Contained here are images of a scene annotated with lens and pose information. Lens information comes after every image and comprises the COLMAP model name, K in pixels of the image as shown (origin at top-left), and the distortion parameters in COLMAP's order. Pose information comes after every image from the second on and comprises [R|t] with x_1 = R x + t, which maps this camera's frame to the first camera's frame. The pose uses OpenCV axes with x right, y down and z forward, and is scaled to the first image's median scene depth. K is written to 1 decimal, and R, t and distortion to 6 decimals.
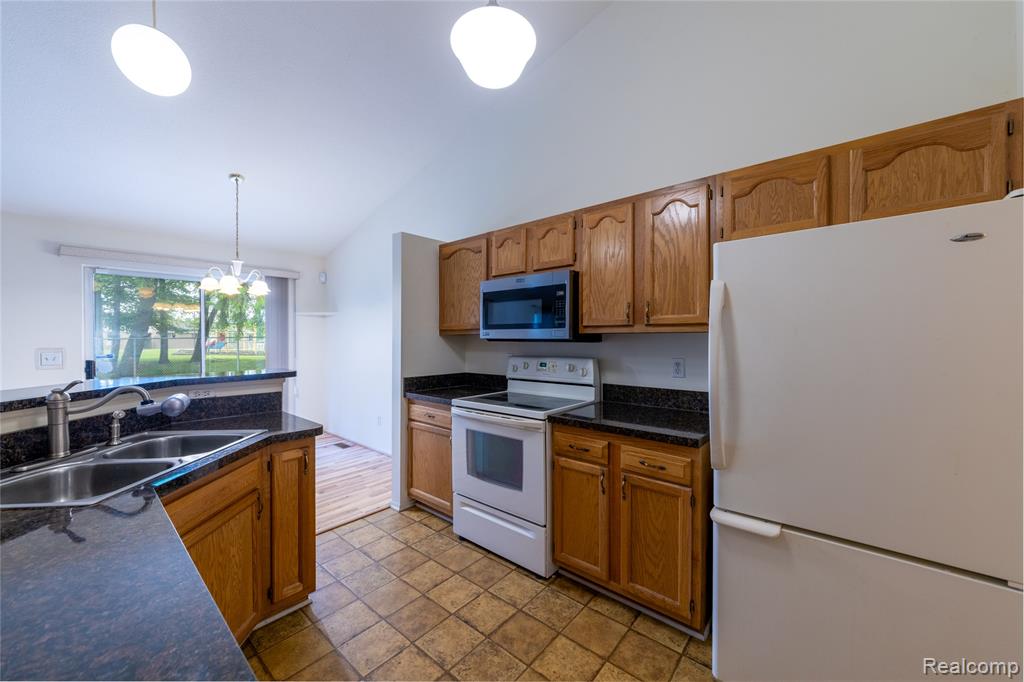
lens RADIAL K [[381.1, 0, 512.0], [0, 381.1, 341.0], [0, 0, 1]] dist [-0.000423, -0.000021]
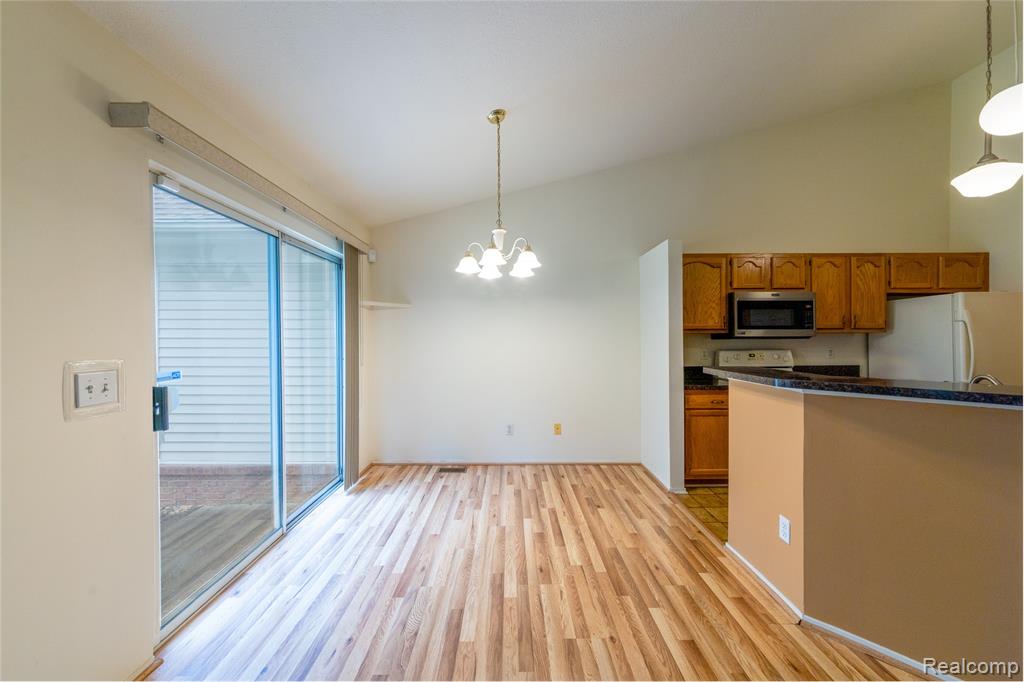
lens RADIAL K [[359.0, 0, 512.0], [0, 359.0, 341.0], [0, 0, 1]] dist [0.000383, 0.000173]
pose [[0.756745, -0.004892, 0.653692, -1.460293], [0.007790, 0.999968, -0.001534, 0.004802], [-0.653664, 0.006253, 0.756759, 0.587206]]
